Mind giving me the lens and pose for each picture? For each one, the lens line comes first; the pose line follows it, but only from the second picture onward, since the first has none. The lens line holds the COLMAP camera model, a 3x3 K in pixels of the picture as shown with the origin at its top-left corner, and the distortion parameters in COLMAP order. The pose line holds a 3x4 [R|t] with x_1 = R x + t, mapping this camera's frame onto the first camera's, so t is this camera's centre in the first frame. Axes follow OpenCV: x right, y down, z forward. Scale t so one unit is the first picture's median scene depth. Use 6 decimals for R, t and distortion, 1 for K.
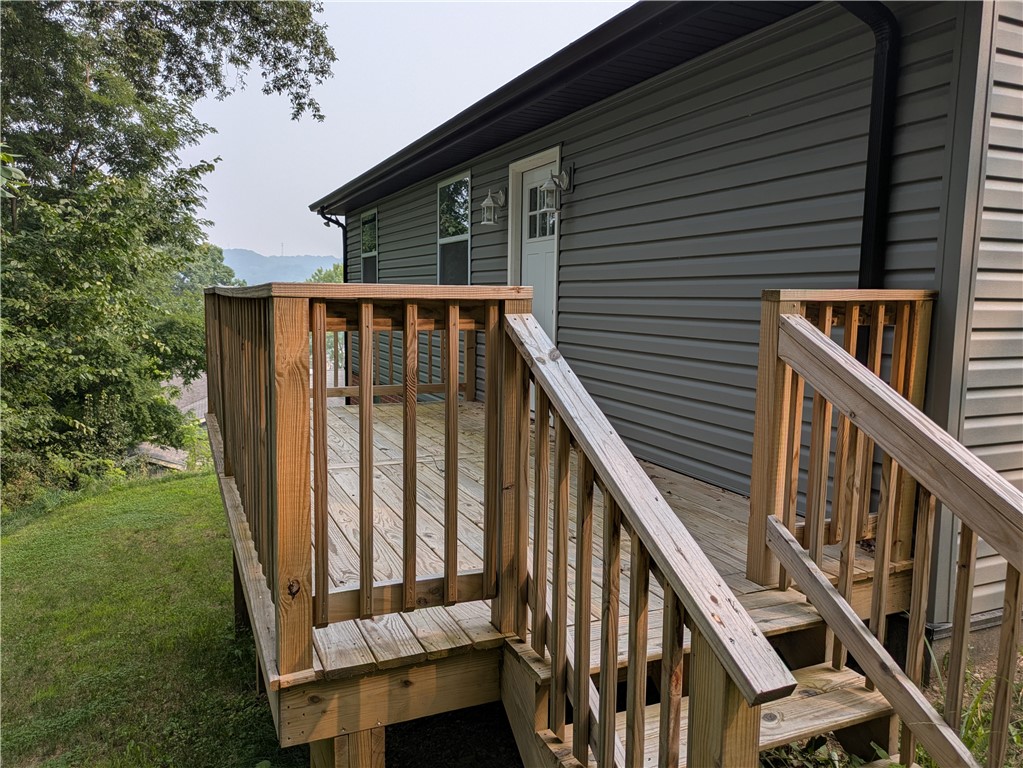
lens RADIAL K [[758.1, 0, 511.4], [0, 758.1, 383.9], [0, 0, 1]] dist [0.053199, -0.046178]
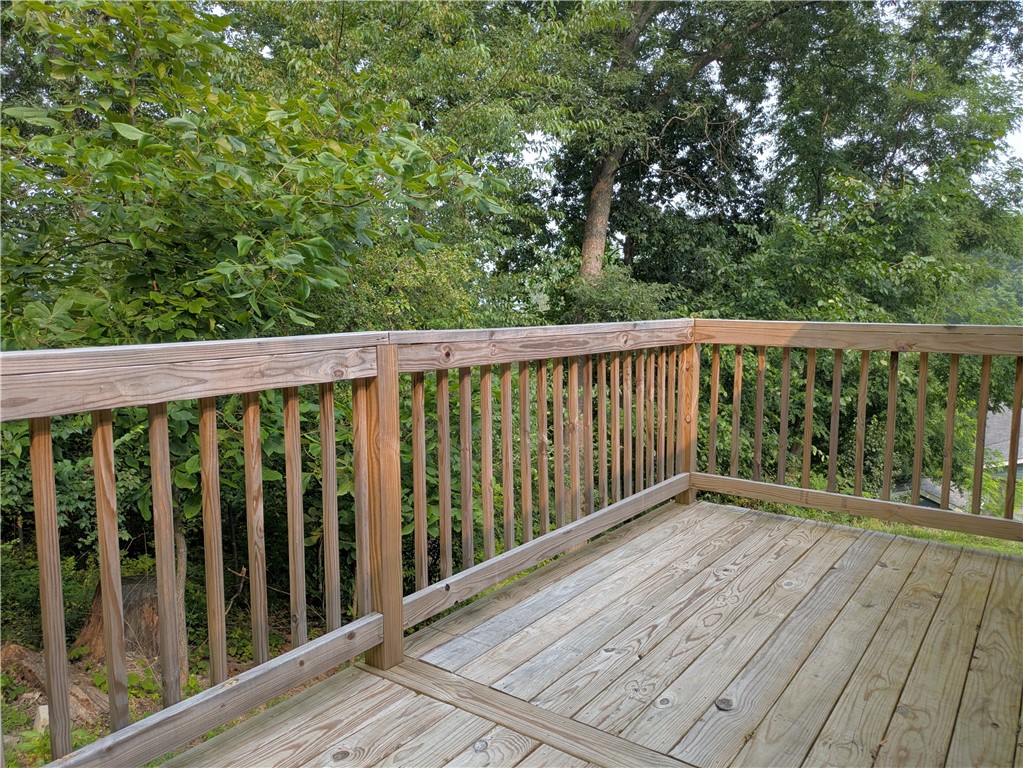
lens RADIAL K [[758.1, 0, 511.1], [0, 758.1, 379.7], [0, 0, 1]] dist [0.053199, -0.046178]
pose [[0.507442, 0.082606, -0.857717, 0.025451], [-0.099002, 0.994392, 0.037197, -0.020814], [0.855980, 0.066040, 0.512774, 0.133899]]
